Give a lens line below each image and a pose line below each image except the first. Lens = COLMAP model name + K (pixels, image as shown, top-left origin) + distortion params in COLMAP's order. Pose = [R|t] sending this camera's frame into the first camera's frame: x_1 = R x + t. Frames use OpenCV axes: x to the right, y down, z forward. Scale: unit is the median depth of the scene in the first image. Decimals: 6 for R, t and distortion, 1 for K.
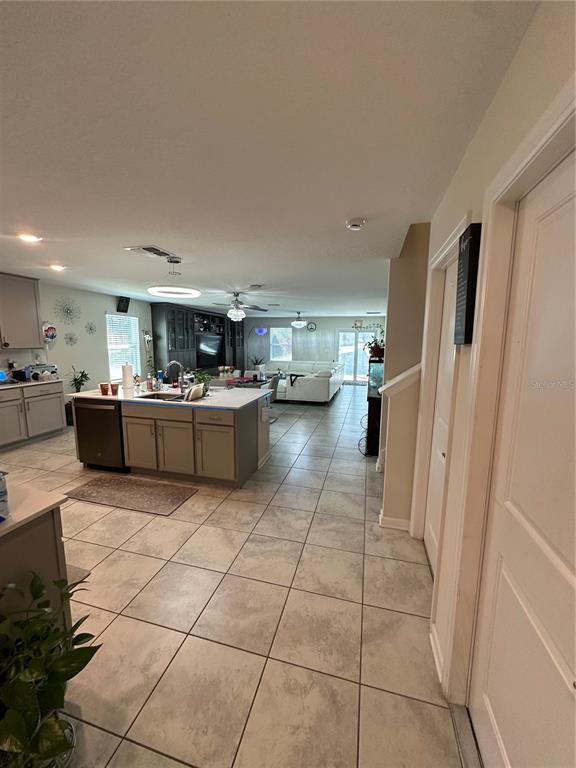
lens RADIAL K [[306.6, 0, 288.0], [0, 306.6, 384.0], [0, 0, 1]] dist [0.000188, 0.000060]
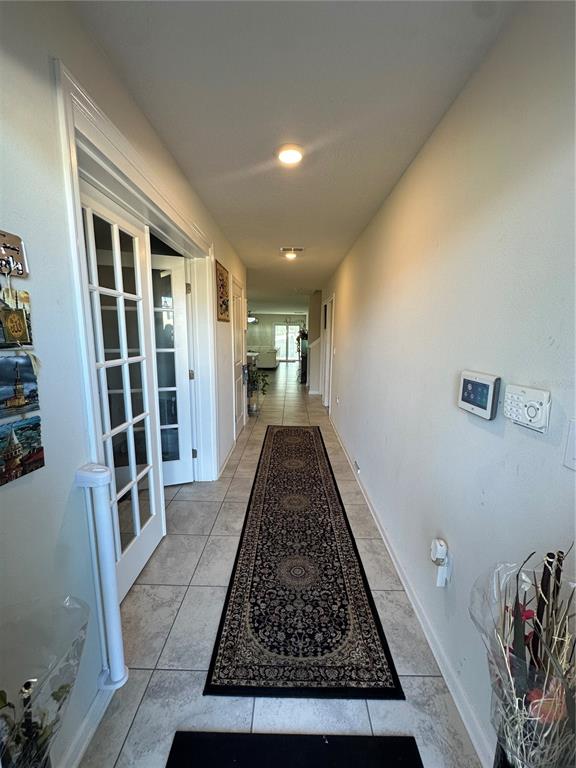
lens RADIAL K [[306.6, 0, 288.0], [0, 306.6, 384.0], [0, 0, 1]] dist [0.000188, 0.000060]
pose [[0.969582, -0.036508, 0.242030, -0.132593], [0.031426, 0.999198, 0.024826, 0.070043], [-0.242742, -0.016464, 0.969951, -0.400816]]
